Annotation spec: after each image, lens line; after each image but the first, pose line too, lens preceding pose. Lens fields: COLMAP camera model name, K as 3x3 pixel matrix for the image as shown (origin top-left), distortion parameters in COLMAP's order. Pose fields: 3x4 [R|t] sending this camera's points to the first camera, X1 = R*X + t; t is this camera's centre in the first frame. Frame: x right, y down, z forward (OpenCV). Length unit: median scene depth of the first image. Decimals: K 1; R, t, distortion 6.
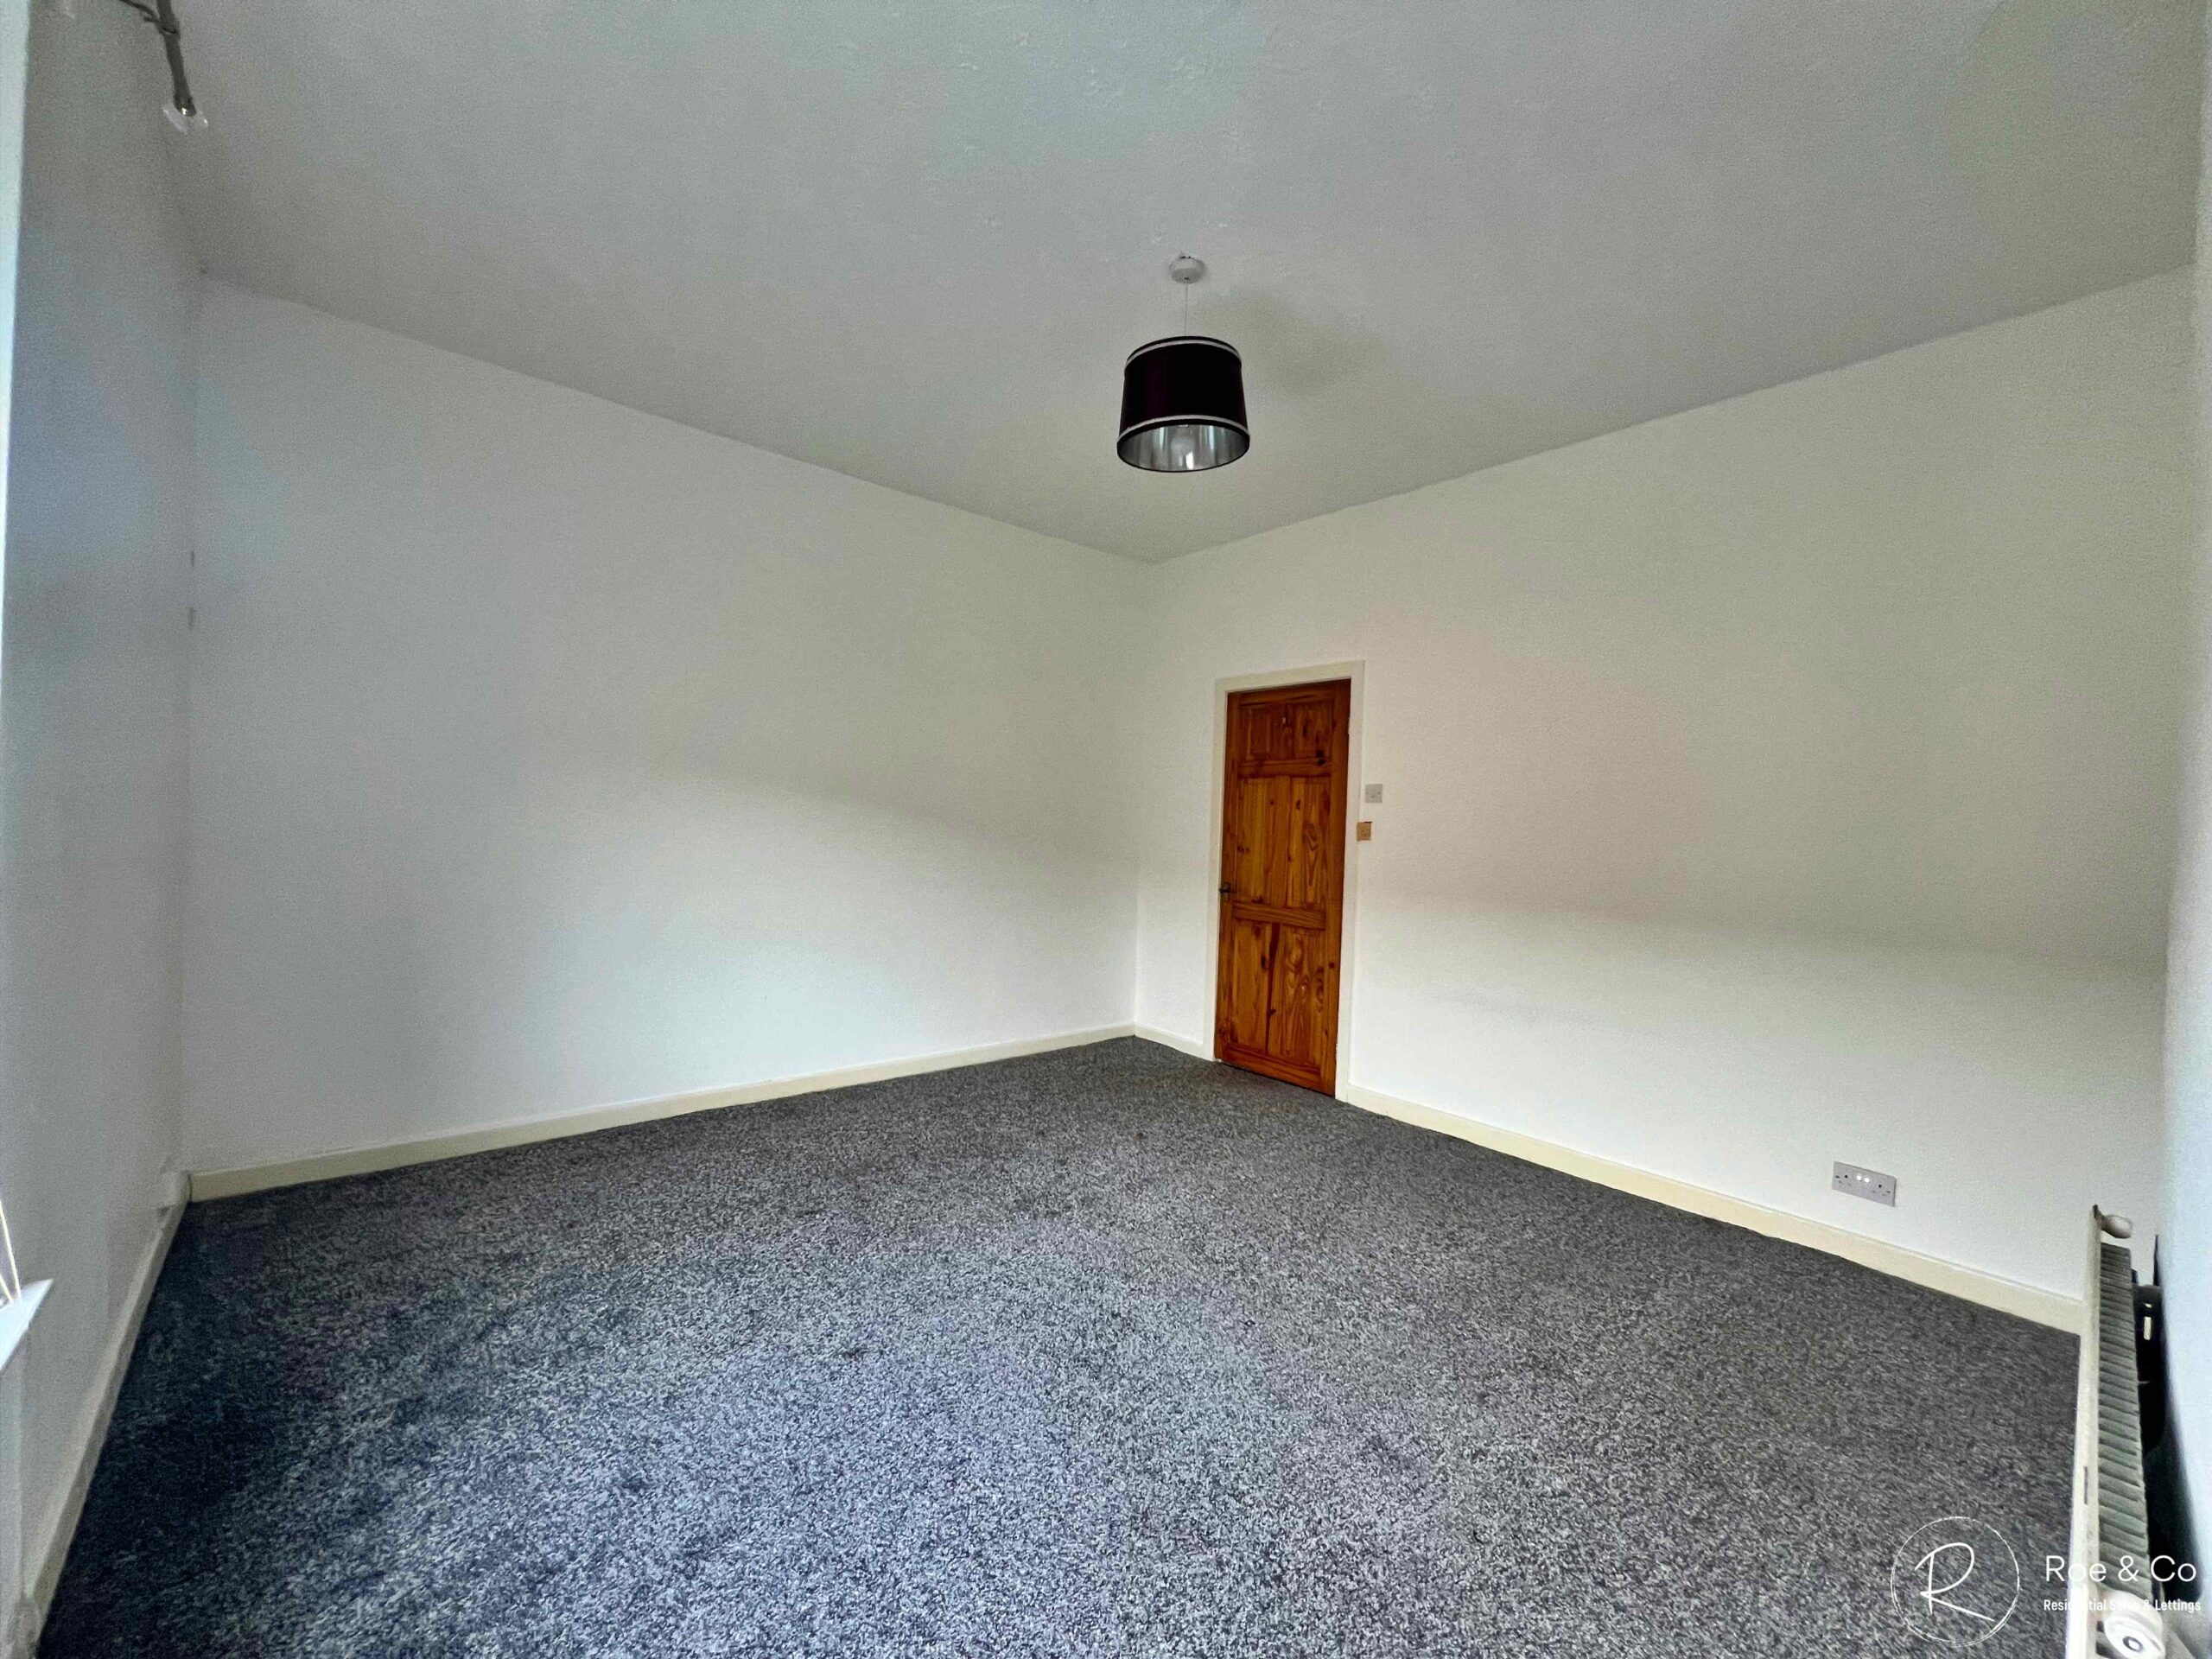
lens RADIAL K [[879.8, 0, 1099.0], [0, 879.8, 827.6], [0, 0, 1]] dist [-0.001513, 0.000235]
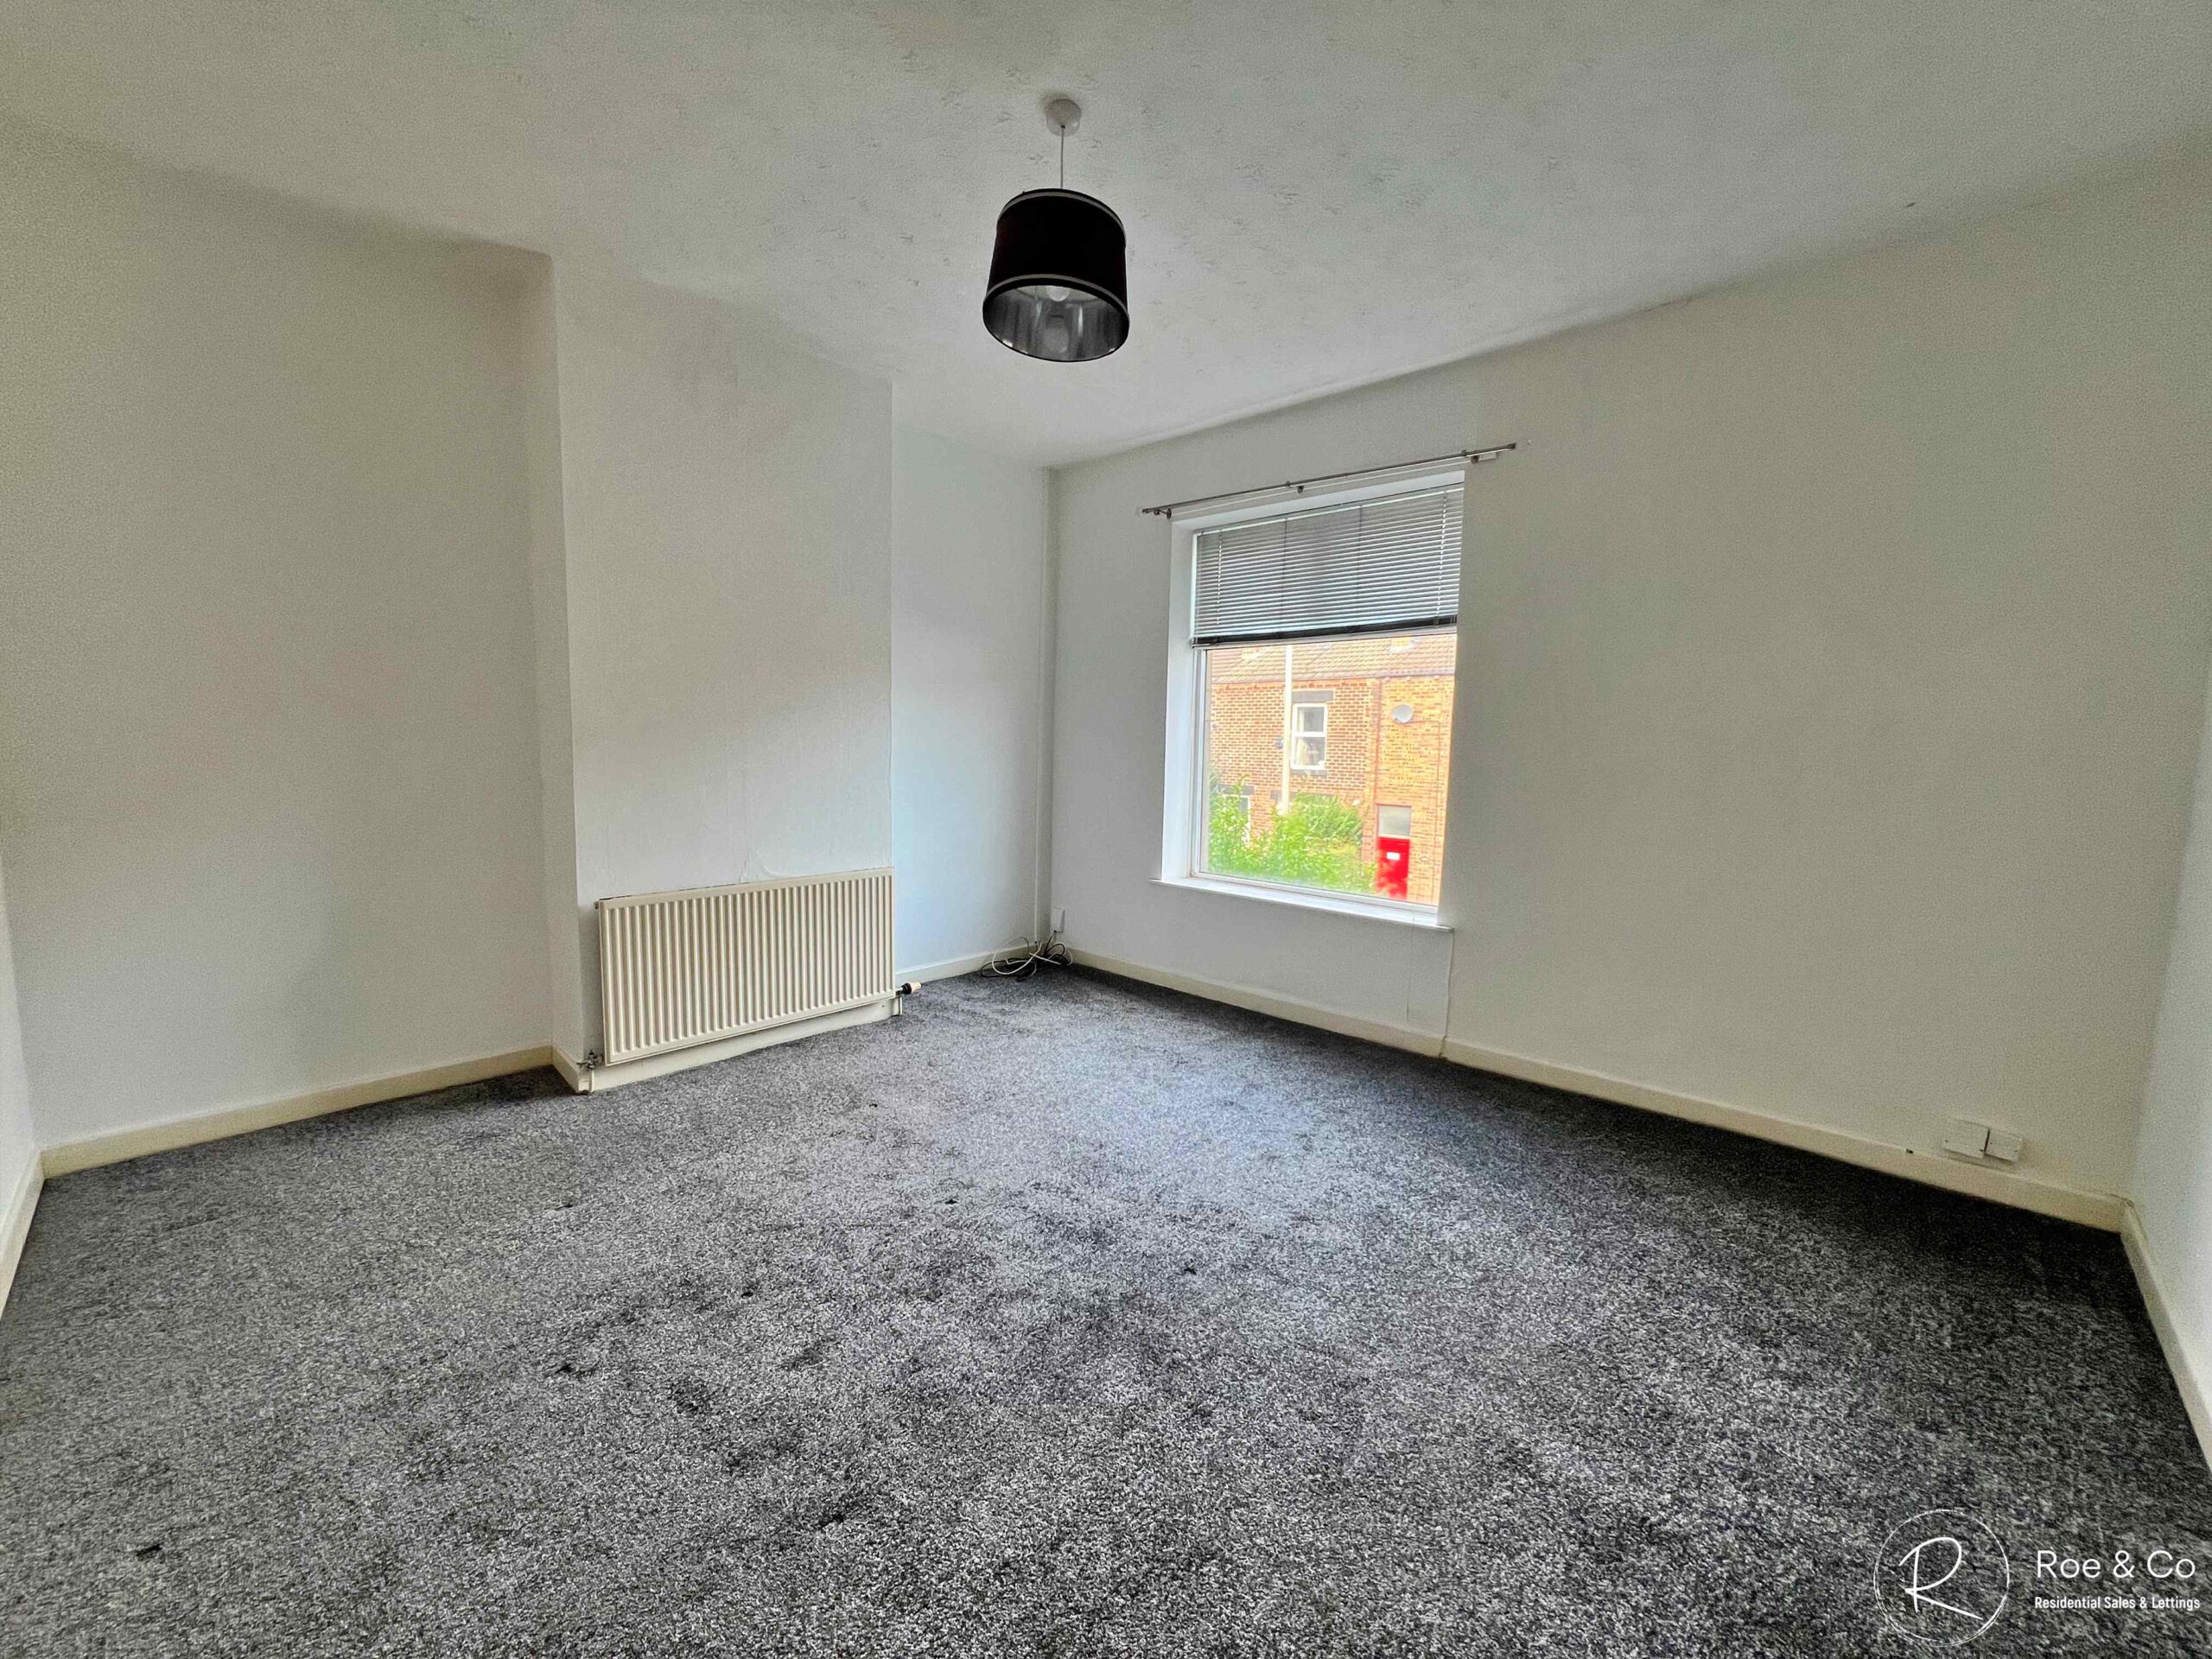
lens RADIAL K [[883.1, 0, 1101.8], [0, 883.1, 827.7], [0, 0, 1]] dist [-0.003393, 0.000768]
pose [[-0.993286, -0.049499, -0.104560, 0.067228], [-0.060326, 0.992843, 0.103069, -0.008388], [0.098710, 0.108685, -0.989163, 1.085535]]
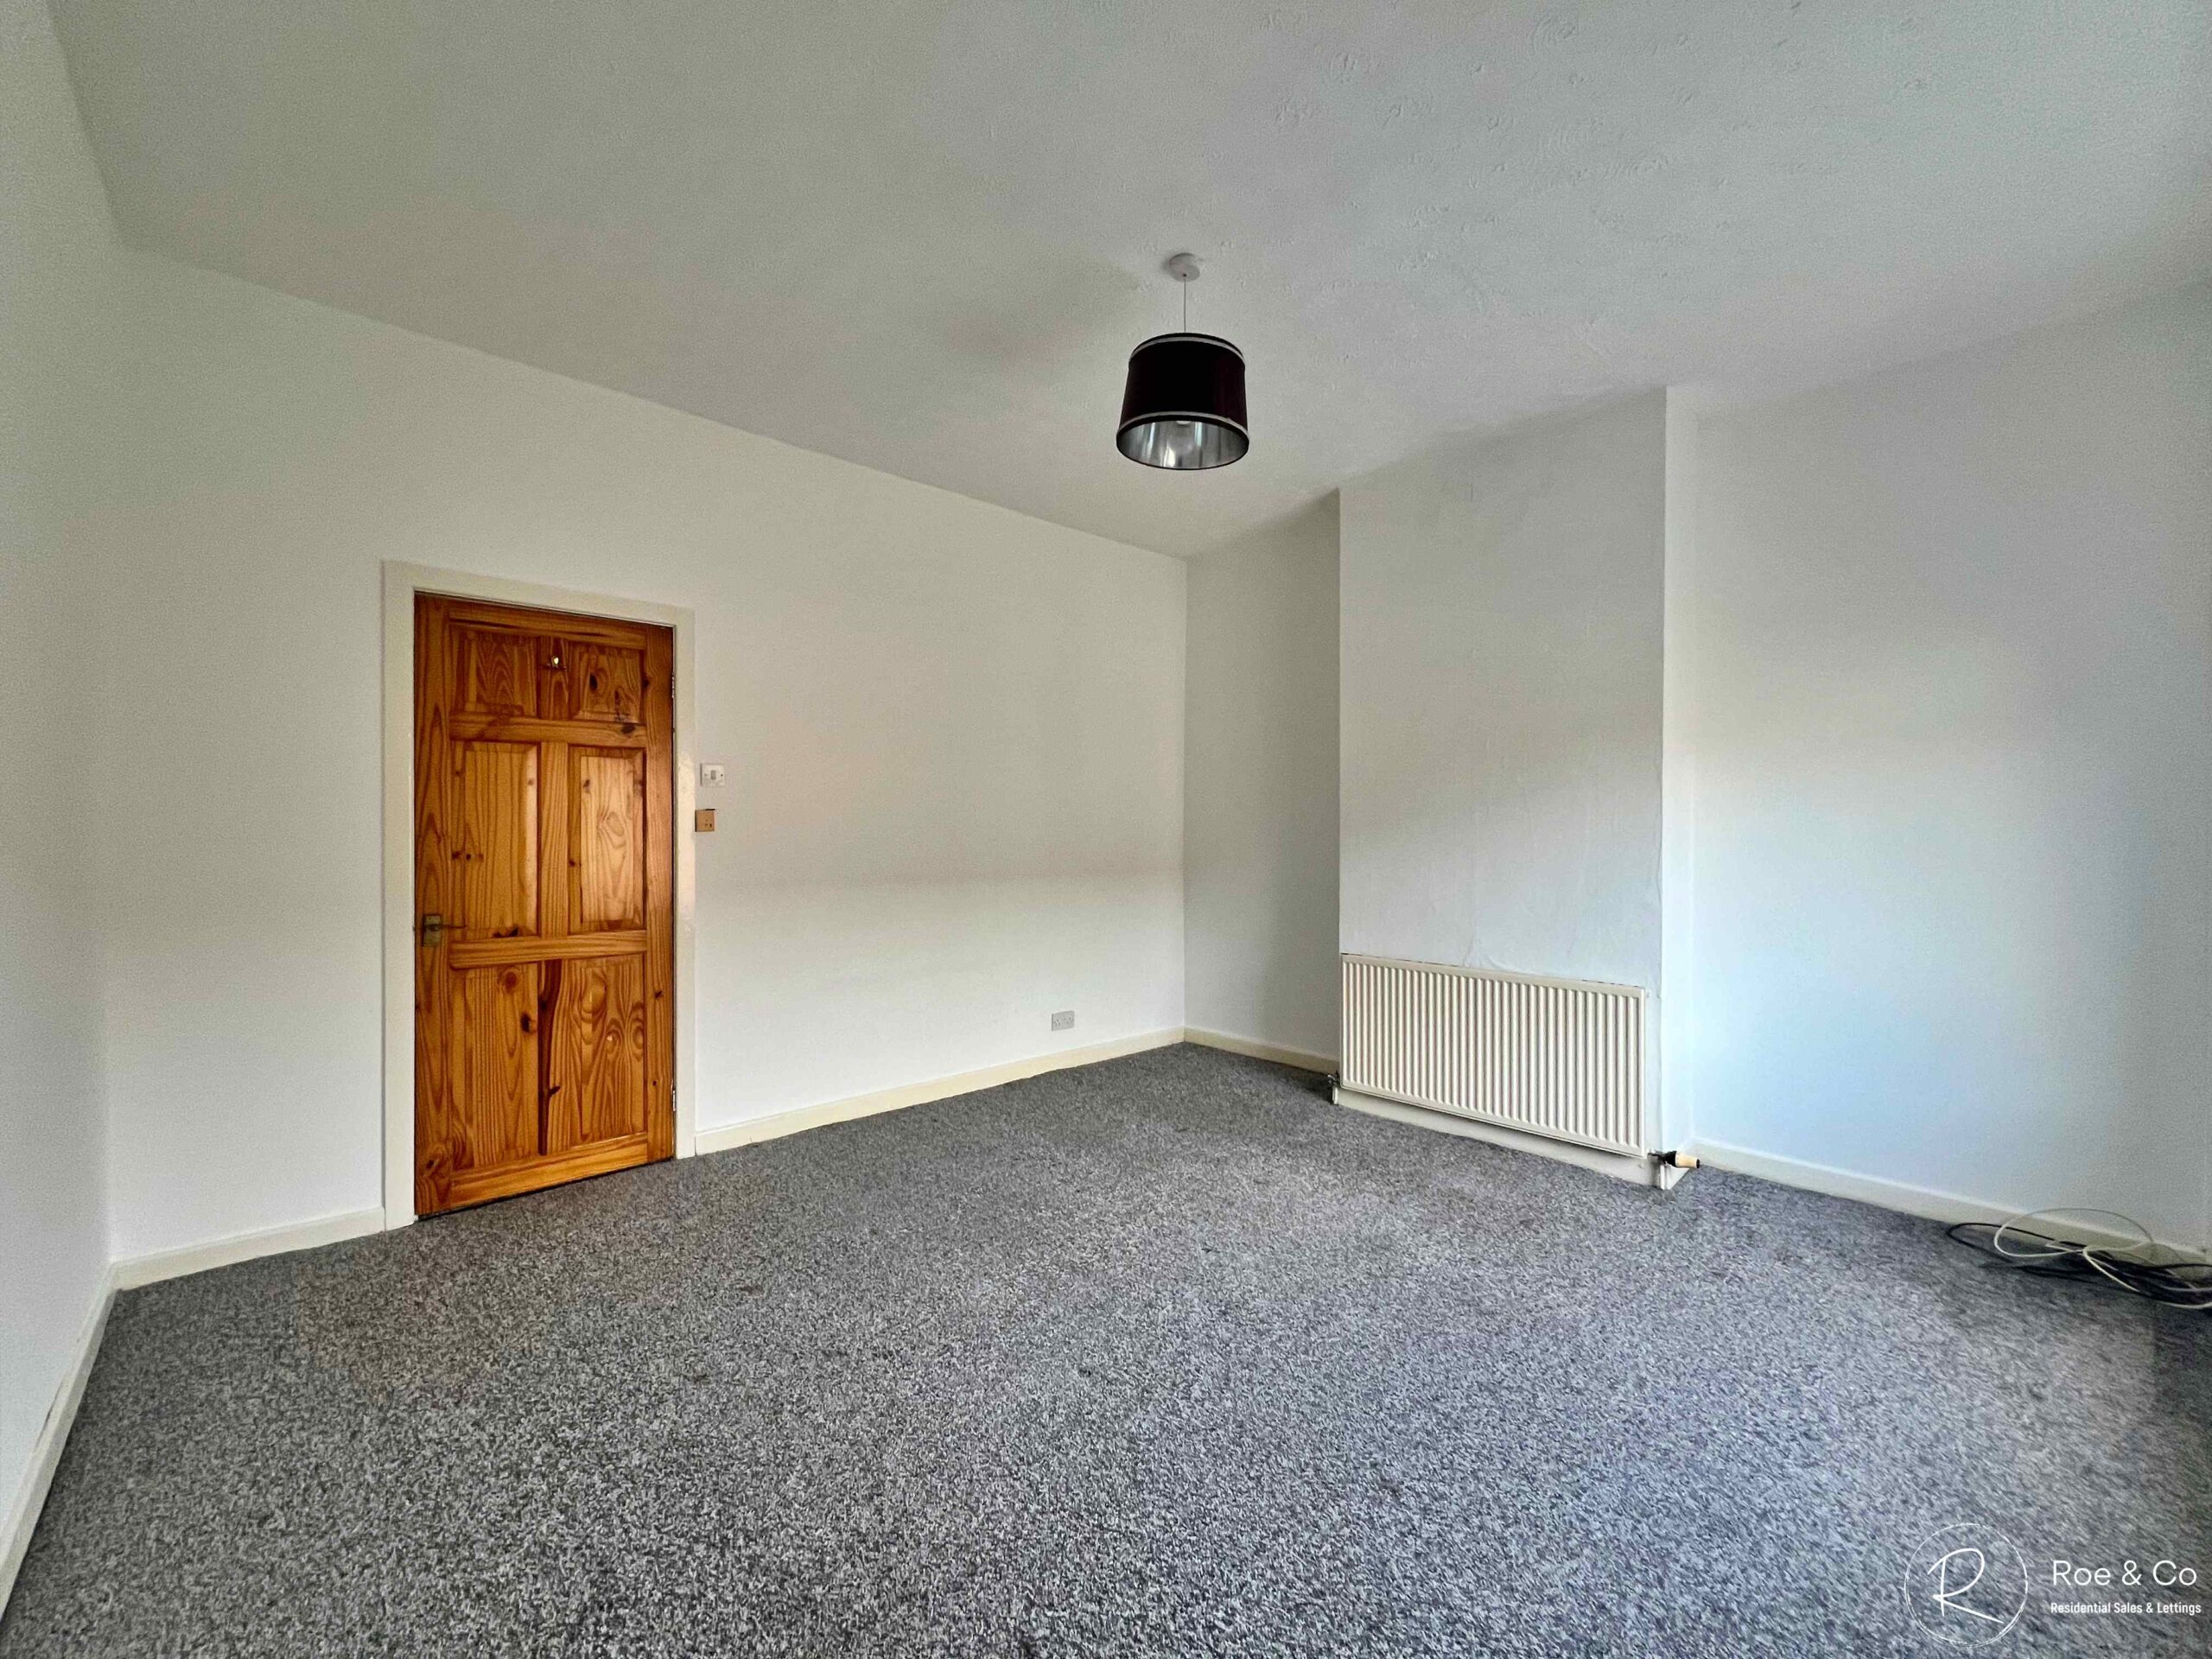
lens RADIAL K [[883.1, 0, 1101.8], [0, 883.1, 827.7], [0, 0, 1]] dist [-0.003393, 0.000768]
pose [[-0.038086, -0.040512, 0.998453, -0.510899], [0.002652, 0.999170, 0.040643, -0.020807], [-0.999271, 0.004195, -0.037947, 0.627585]]
